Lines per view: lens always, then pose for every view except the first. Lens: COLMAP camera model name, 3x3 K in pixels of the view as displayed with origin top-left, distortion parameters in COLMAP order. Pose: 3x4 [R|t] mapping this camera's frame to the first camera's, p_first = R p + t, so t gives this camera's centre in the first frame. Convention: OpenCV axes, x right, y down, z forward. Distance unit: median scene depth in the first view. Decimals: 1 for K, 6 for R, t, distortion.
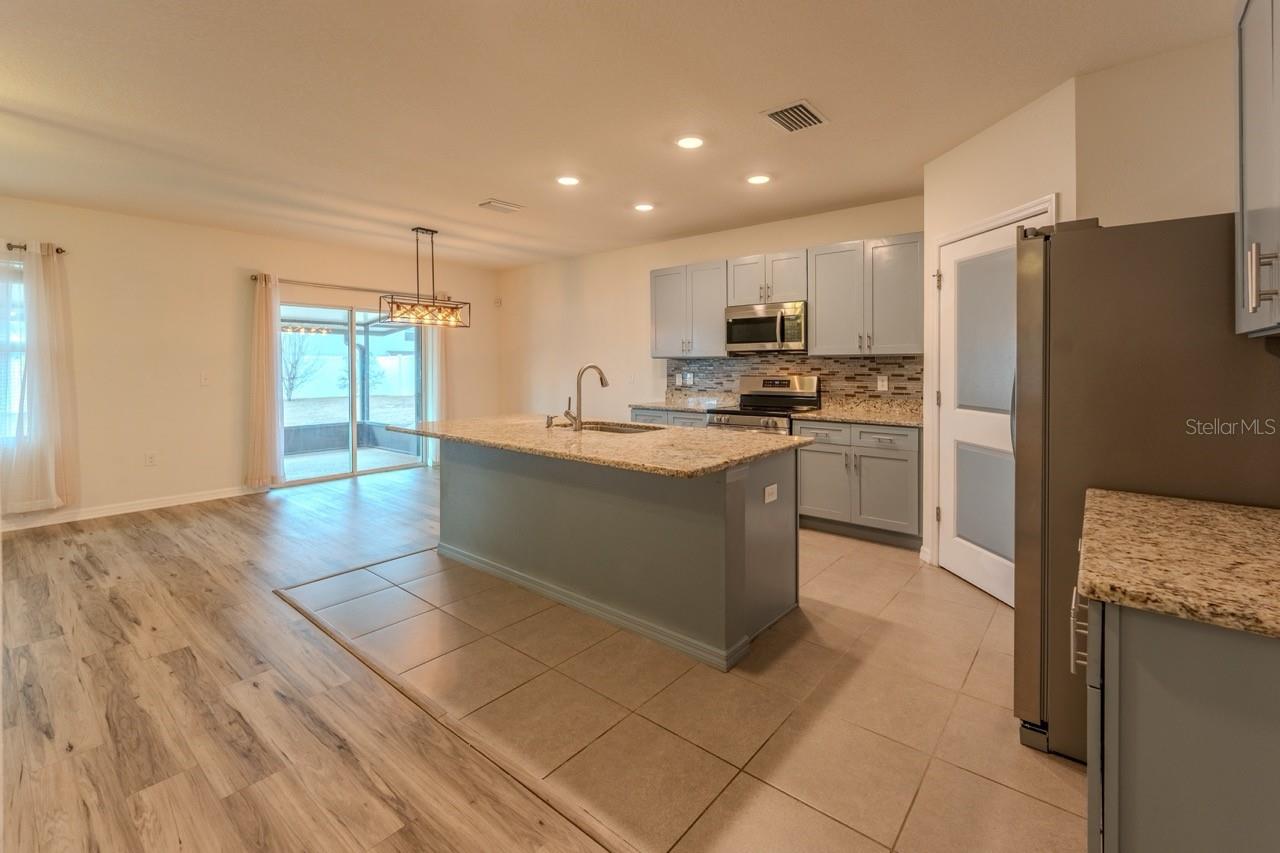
lens RADIAL K [[562.2, 0, 625.6], [0, 562.2, 371.4], [0, 0, 1]] dist [-0.000704, 0.000305]
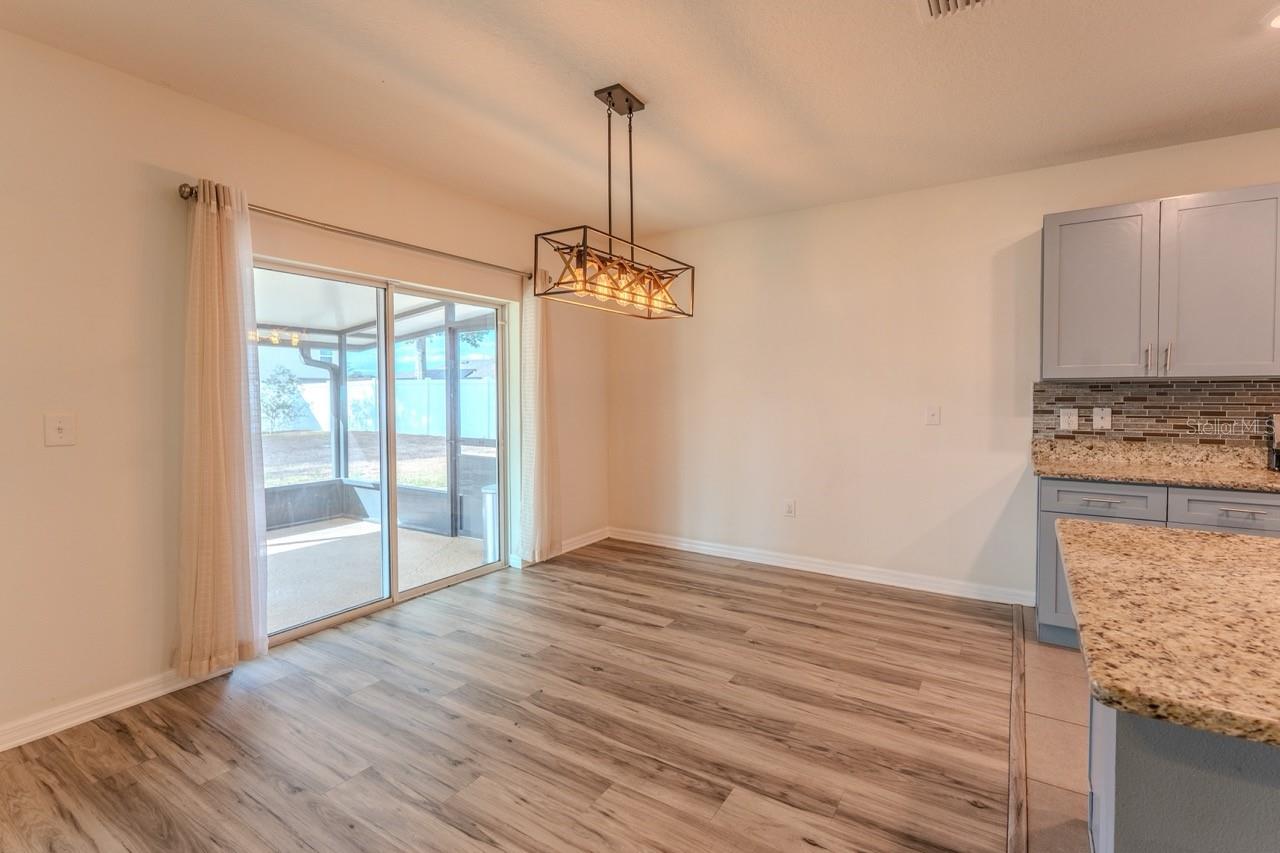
lens RADIAL K [[562.2, 0, 663.1], [0, 562.2, 409.1], [0, 0, 1]] dist [-0.000704, 0.000305]
pose [[0.983394, -0.007600, 0.181322, -0.463193], [0.004649, 0.999850, 0.016694, -0.008207], [-0.181422, -0.015573, 0.983282, 0.615384]]
